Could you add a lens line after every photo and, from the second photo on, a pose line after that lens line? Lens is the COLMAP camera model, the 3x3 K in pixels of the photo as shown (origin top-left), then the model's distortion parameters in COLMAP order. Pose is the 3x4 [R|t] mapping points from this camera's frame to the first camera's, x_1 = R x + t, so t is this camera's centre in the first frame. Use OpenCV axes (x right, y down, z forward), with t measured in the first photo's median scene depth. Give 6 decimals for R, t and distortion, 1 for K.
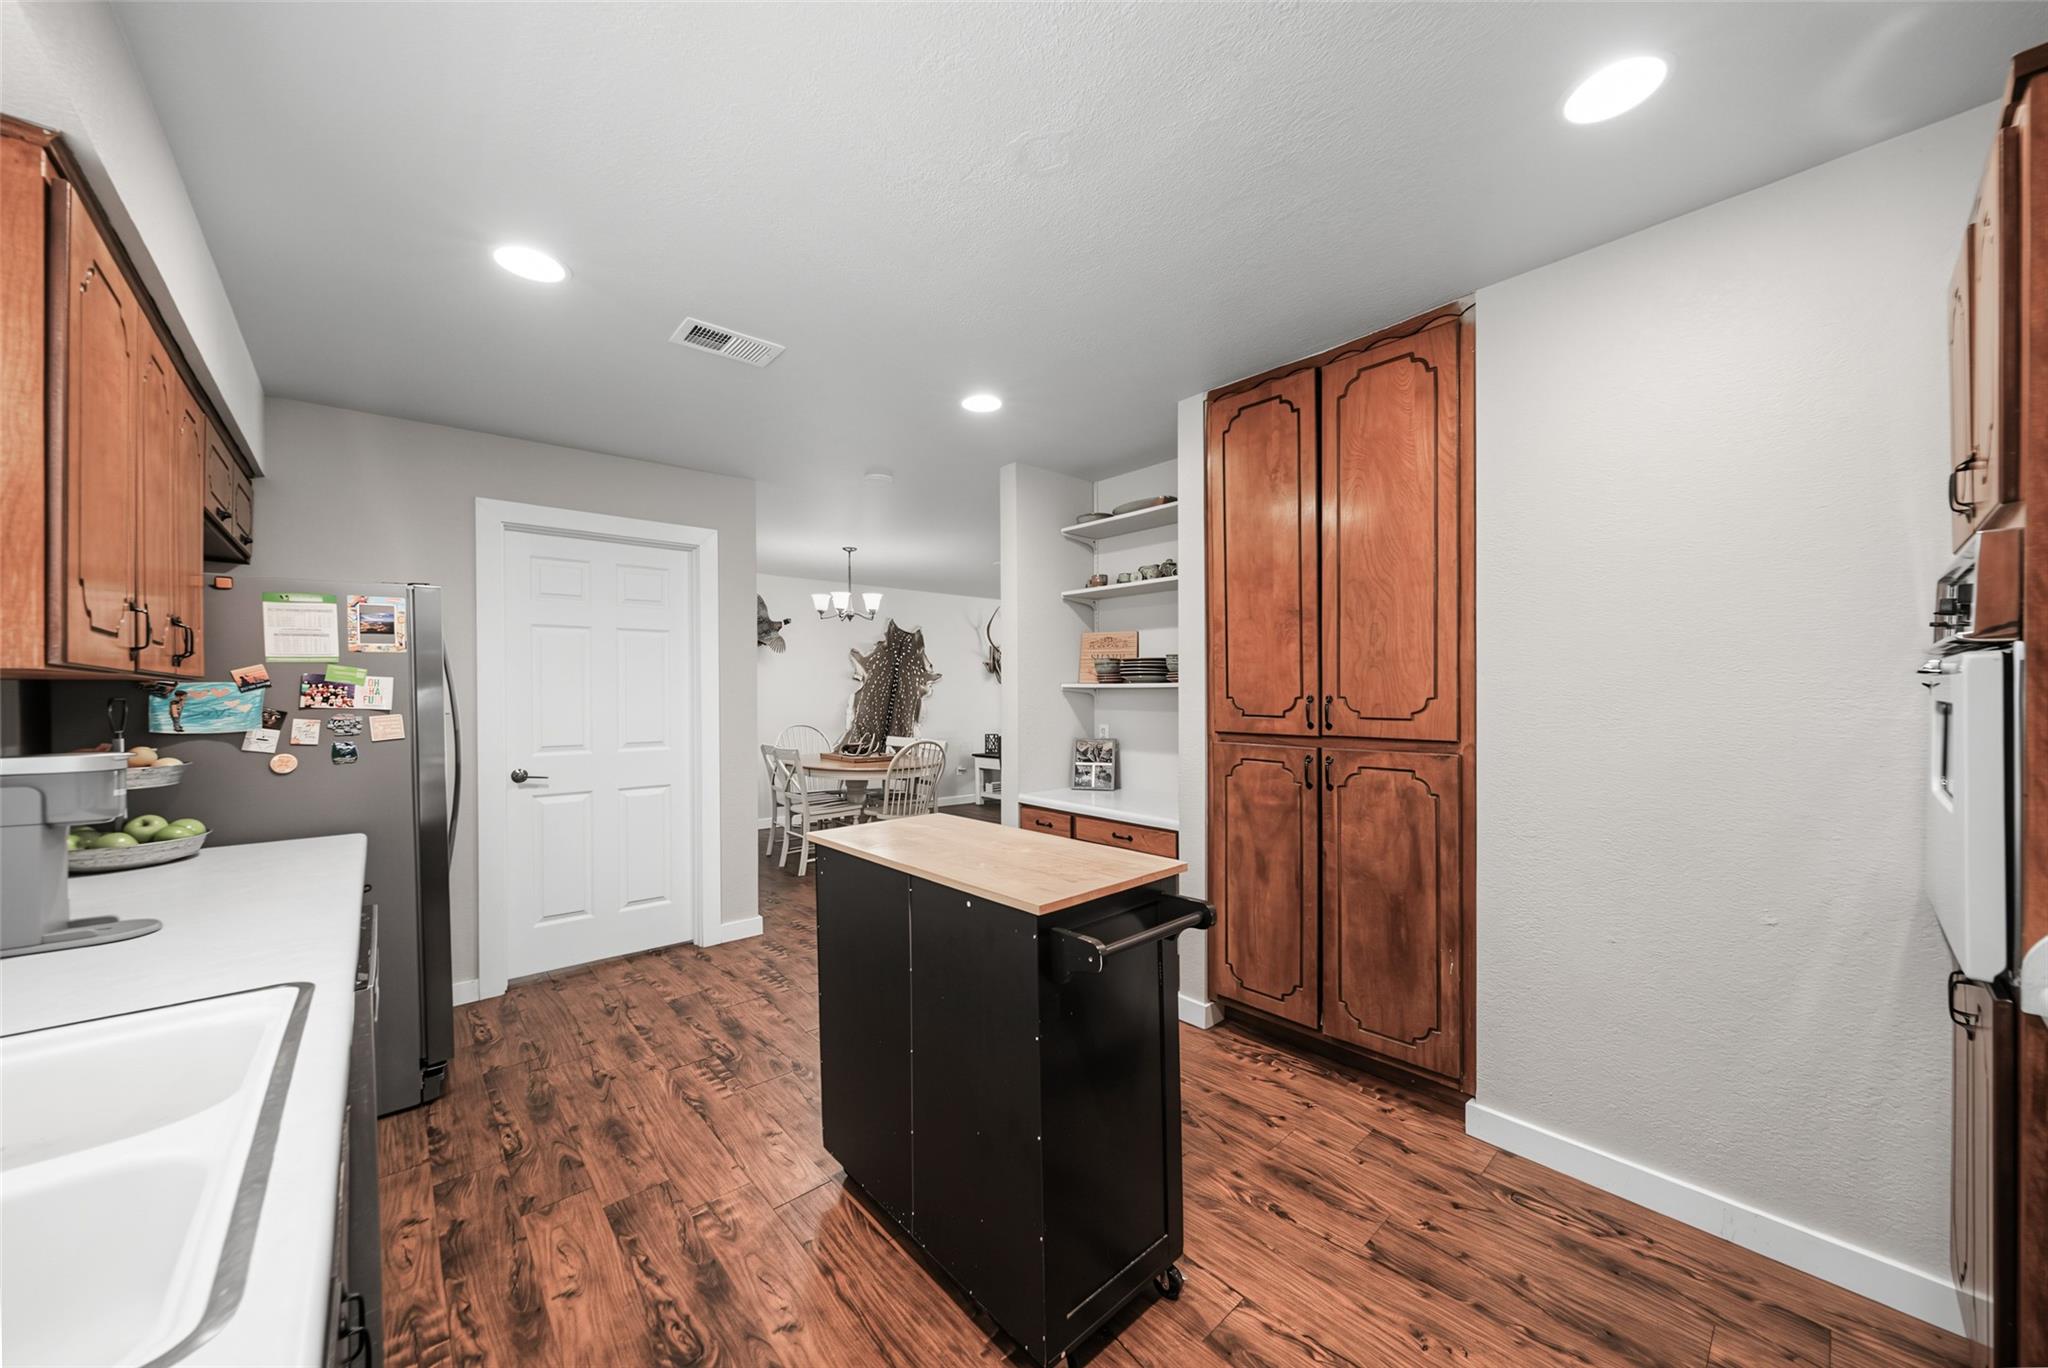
lens RADIAL K [[770.3, 0, 1022.3], [0, 770.3, 681.7], [0, 0, 1]] dist [-0.000185, -0.000005]
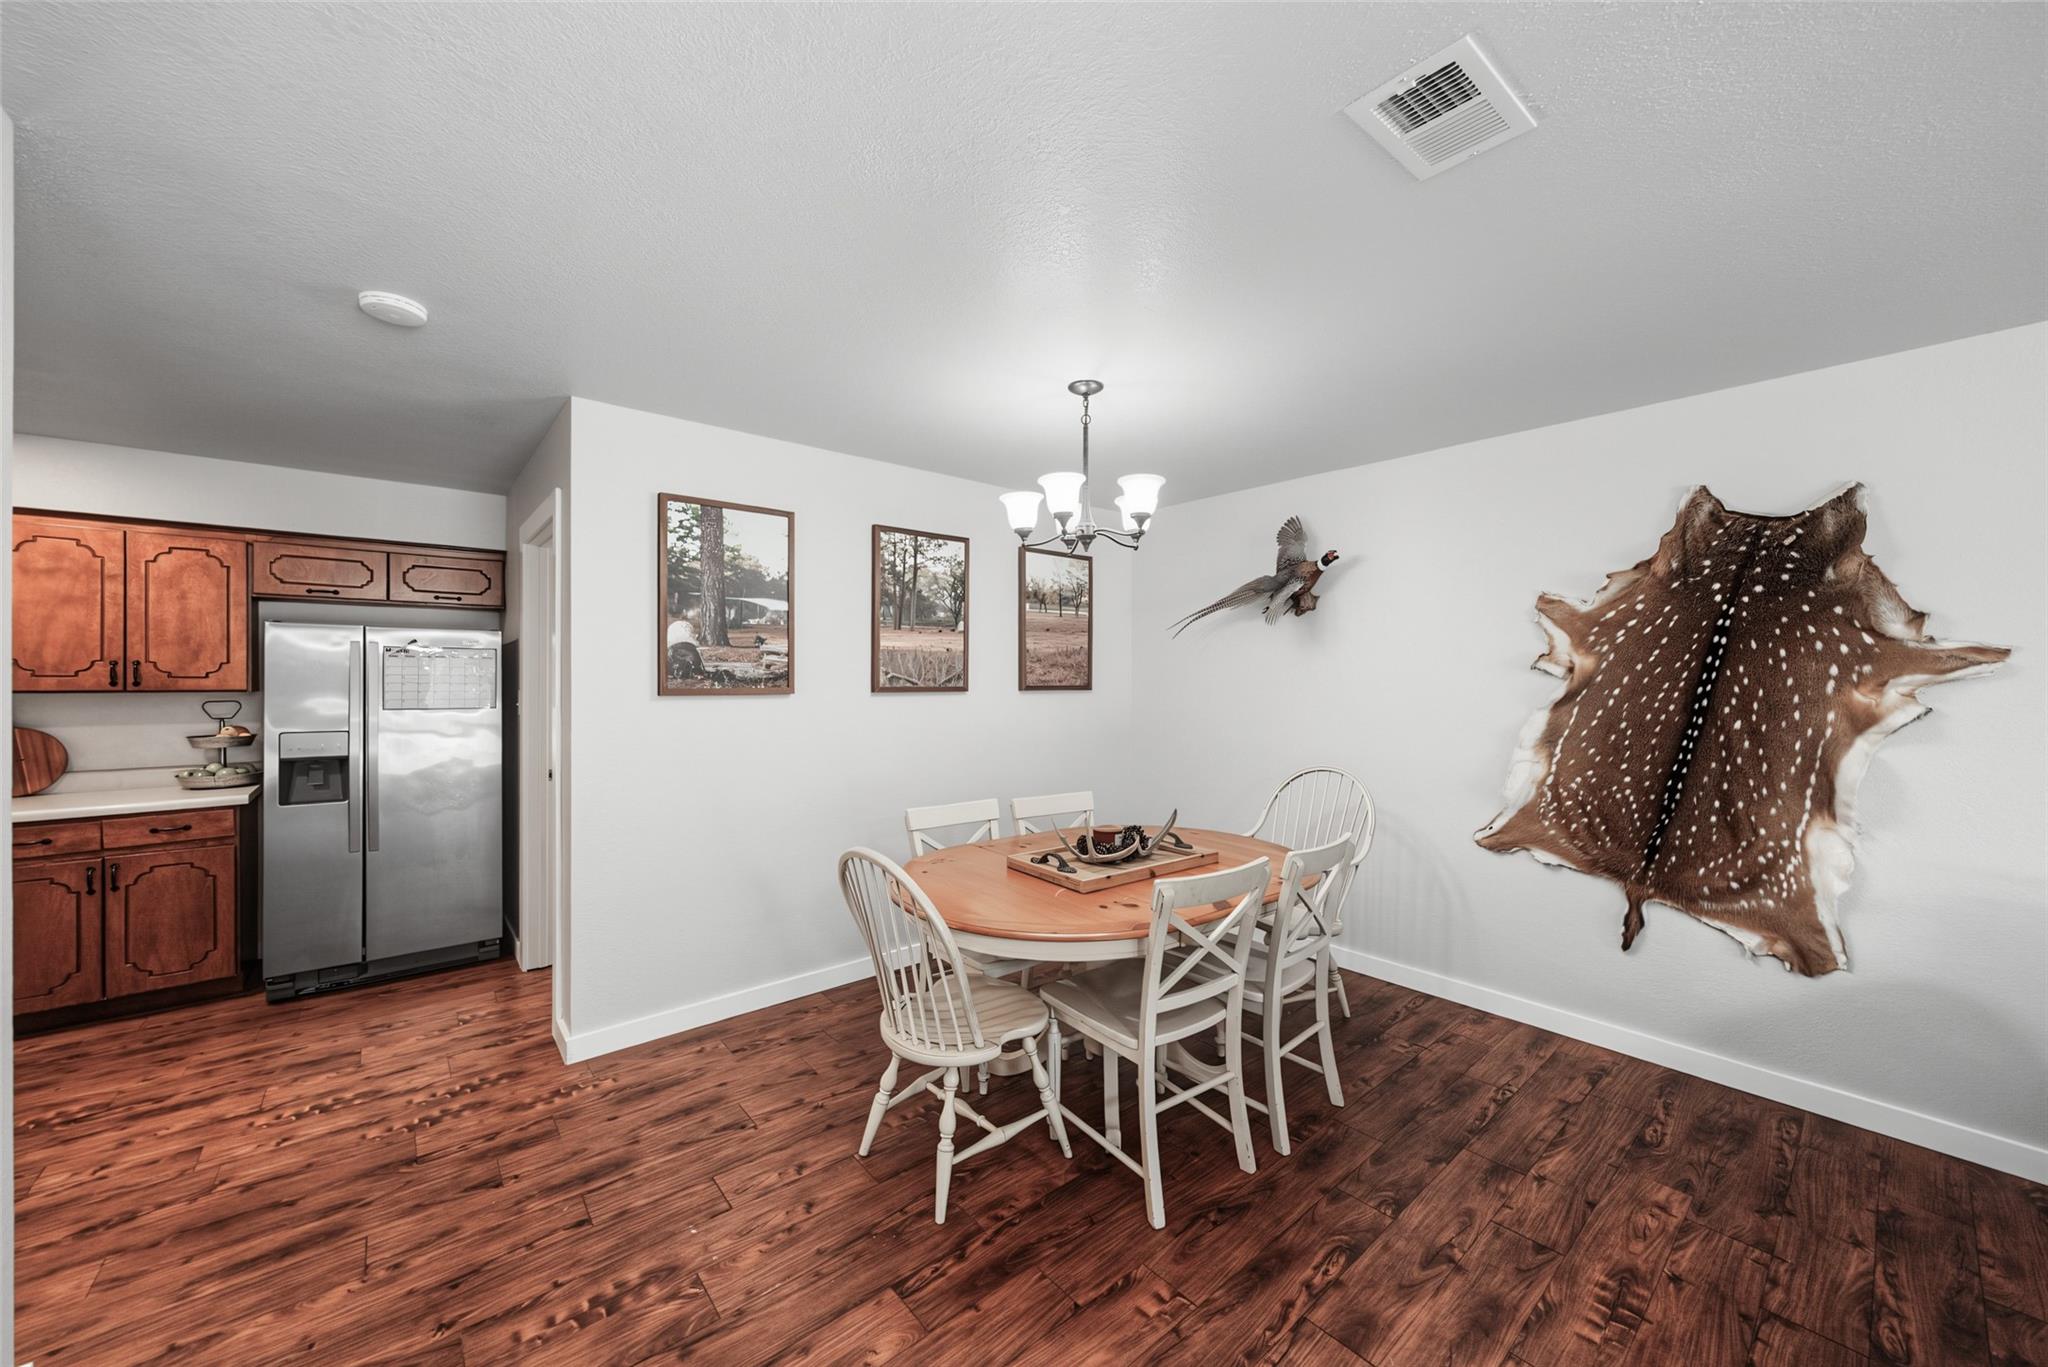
lens RADIAL K [[749.8, 0, 1022.7], [0, 749.8, 685.7], [0, 0, 1]] dist [-0.001287, -0.000107]
pose [[-0.013890, 0.000452, -0.999903, 0.148490], [-0.003017, 0.999995, 0.000494, 0.003459], [0.999899, 0.003024, -0.013889, 0.723411]]
